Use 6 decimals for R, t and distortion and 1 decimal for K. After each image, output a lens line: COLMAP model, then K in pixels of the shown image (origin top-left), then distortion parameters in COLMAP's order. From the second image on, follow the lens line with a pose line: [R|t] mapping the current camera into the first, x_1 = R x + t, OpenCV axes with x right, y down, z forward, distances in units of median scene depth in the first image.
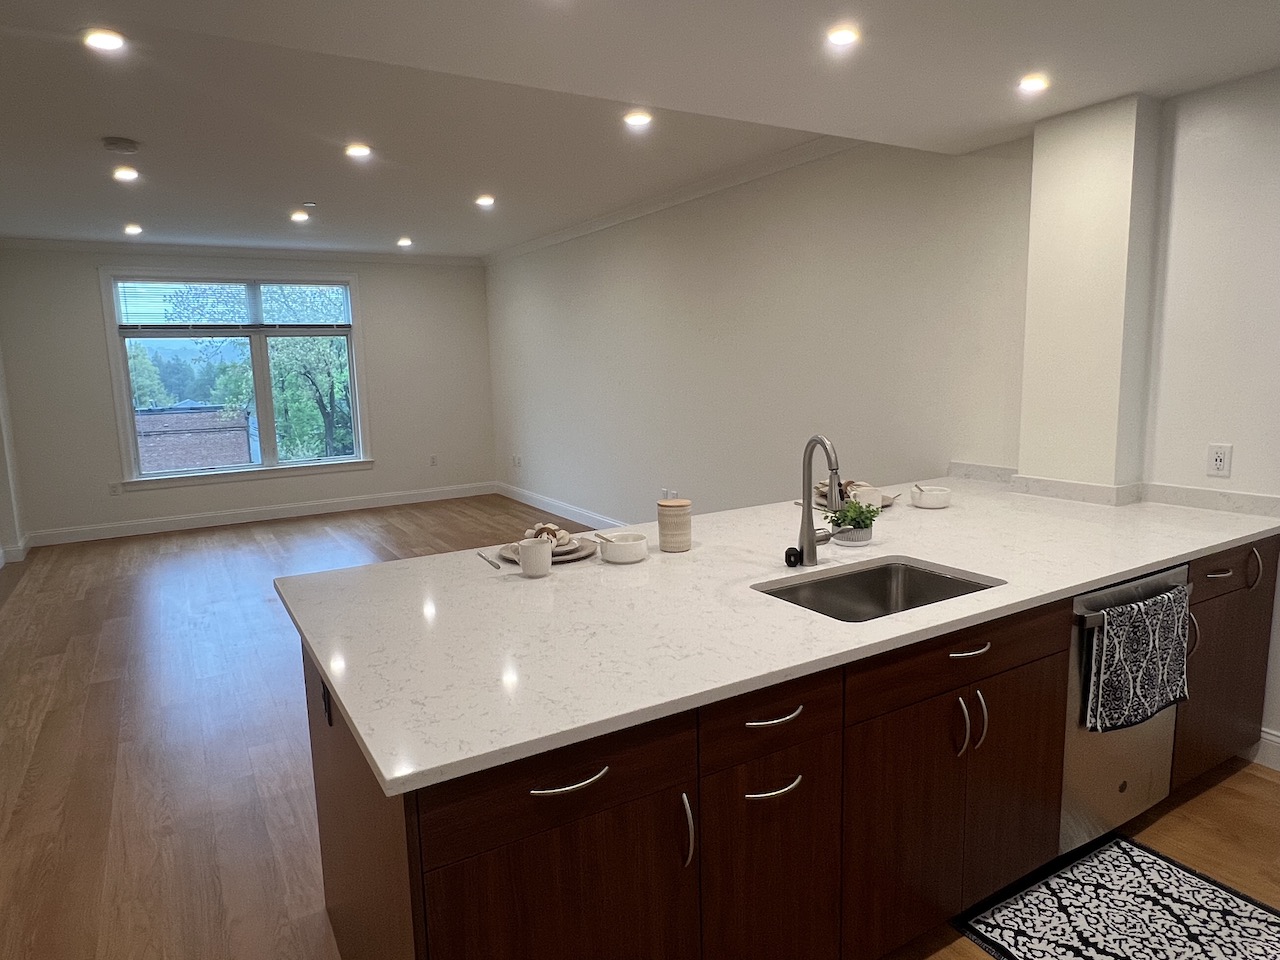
lens RADIAL K [[786.1, 0, 640.0], [0, 786.1, 480.0], [0, 0, 1]] dist [-0.002390, -0.001185]
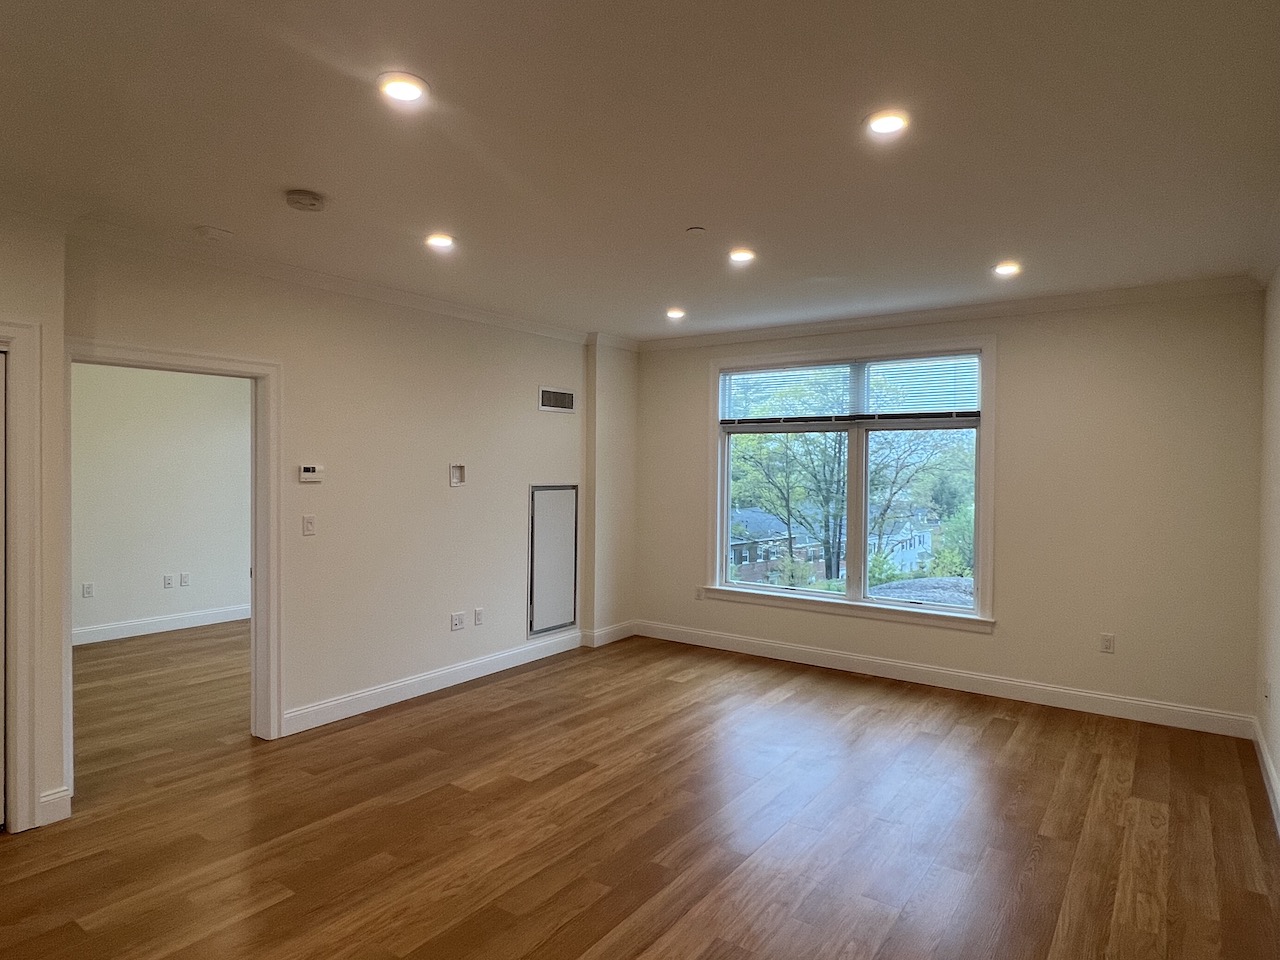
lens RADIAL K [[756.5, 0, 640.0], [0, 756.5, 480.0], [0, 0, 1]] dist [0.000695, 0.000688]
pose [[0.389934, 0.052569, -0.919341, 0.114310], [-0.157045, 0.987539, -0.010141, -0.094996], [0.907353, 0.148332, 0.393330, 0.528593]]
